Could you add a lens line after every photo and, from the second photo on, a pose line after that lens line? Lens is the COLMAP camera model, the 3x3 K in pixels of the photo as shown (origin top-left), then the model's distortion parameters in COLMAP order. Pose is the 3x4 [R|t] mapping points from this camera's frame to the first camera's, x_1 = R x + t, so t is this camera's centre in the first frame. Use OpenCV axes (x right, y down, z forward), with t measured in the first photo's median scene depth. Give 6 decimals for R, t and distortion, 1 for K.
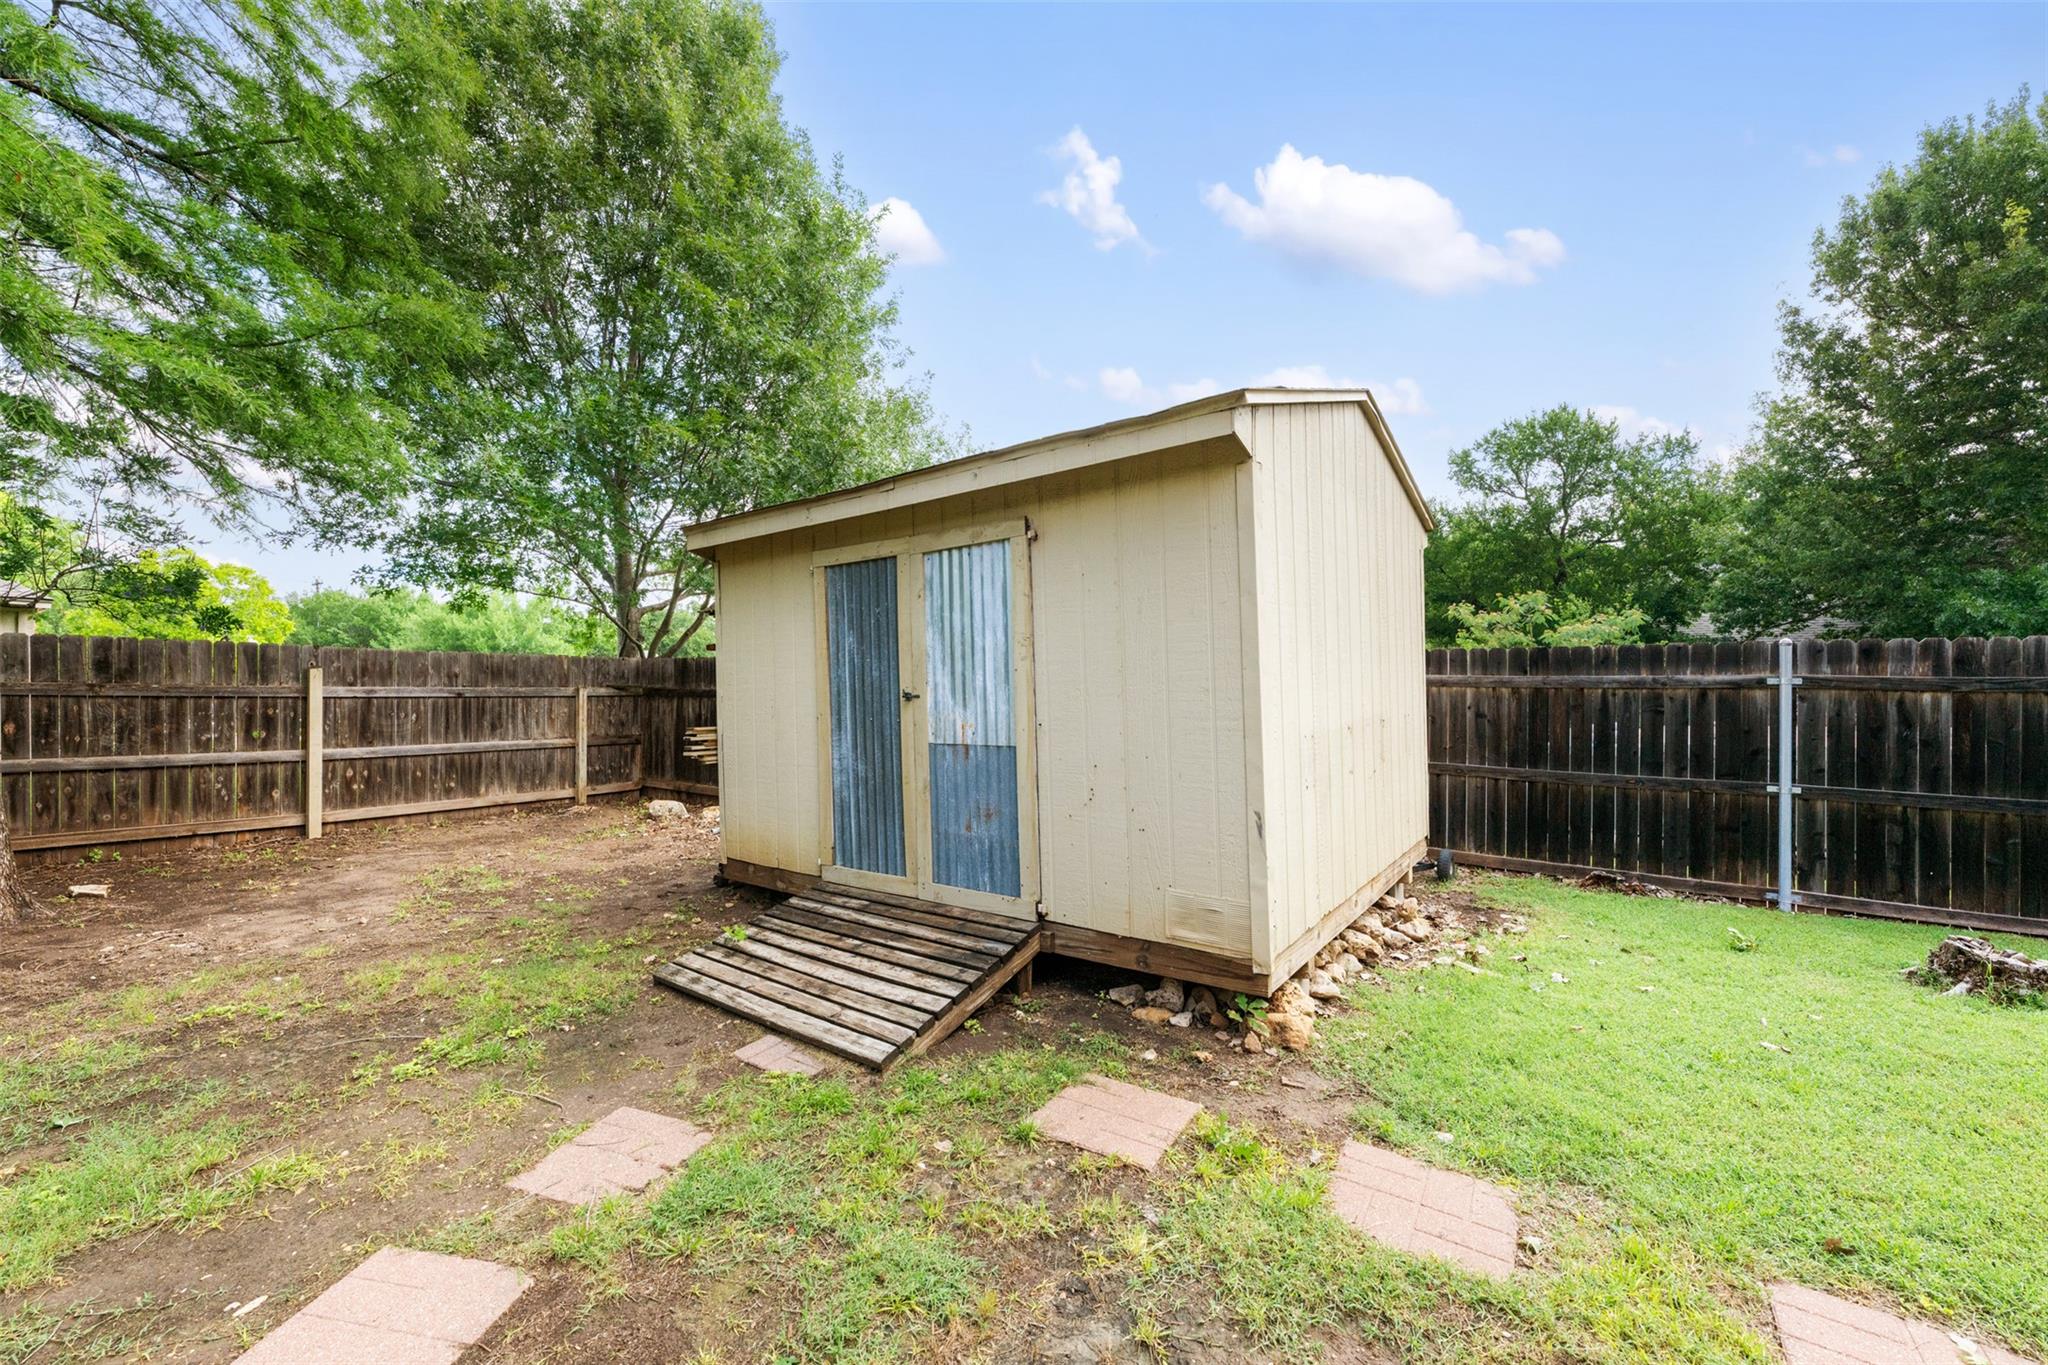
lens RADIAL K [[806.1, 0, 1024.0], [0, 806.1, 665.1], [0, 0, 1]] dist [-0.001592, -0.000029]
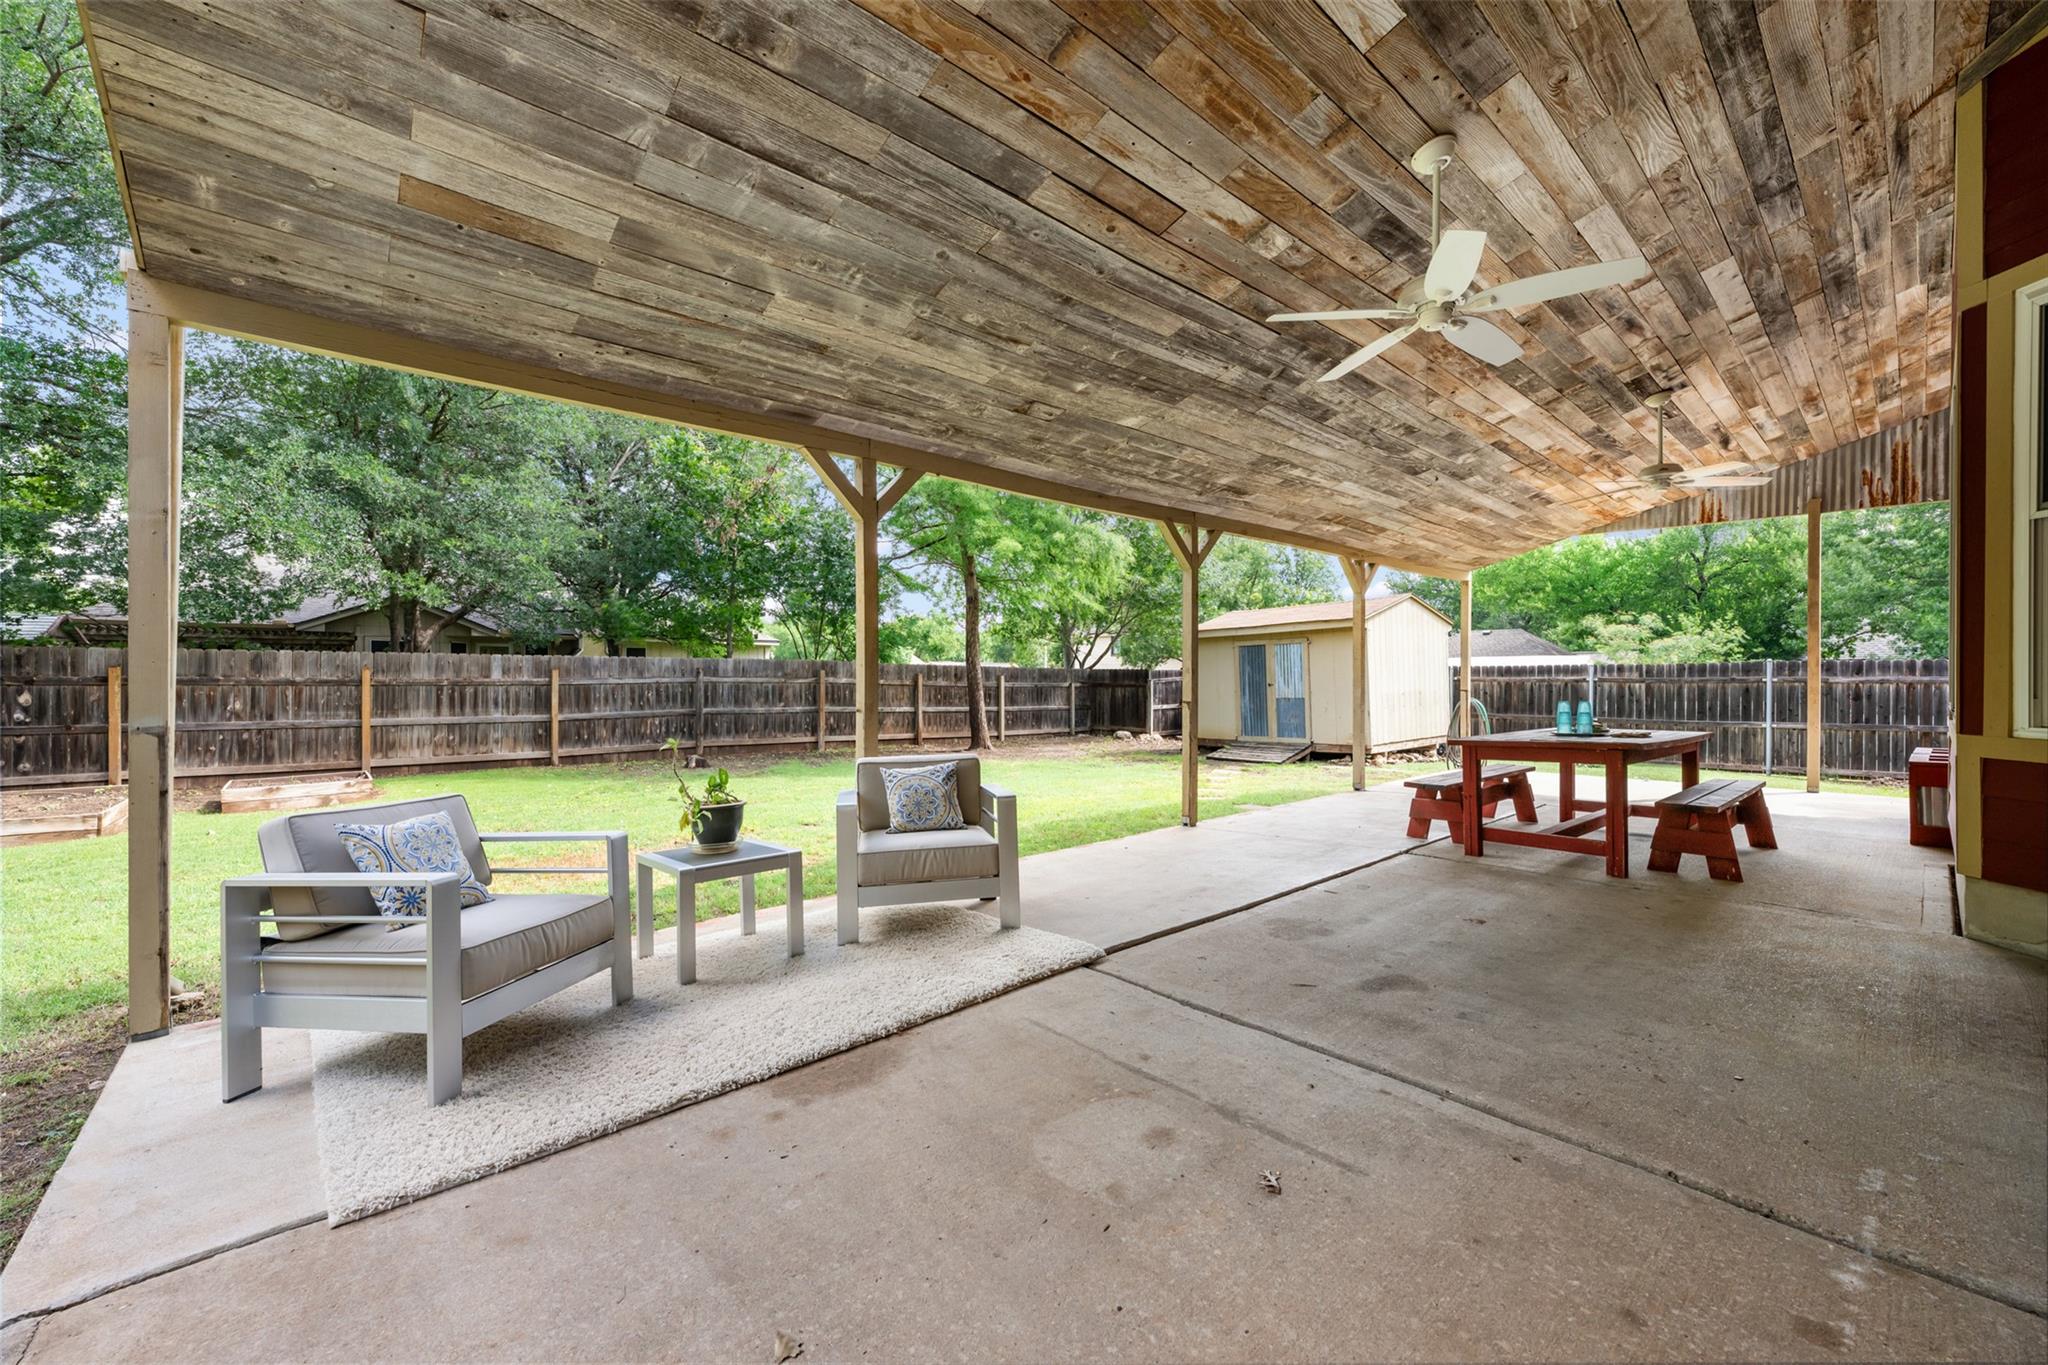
lens RADIAL K [[806.1, 0, 1028.2], [0, 806.1, 684.0], [0, 0, 1]] dist [-0.001592, -0.000029]
pose [[0.975414, -0.001727, -0.220375, -0.321441], [0.007674, 0.999629, 0.026135, -0.052170], [0.220248, -0.027184, 0.975065, -2.163029]]
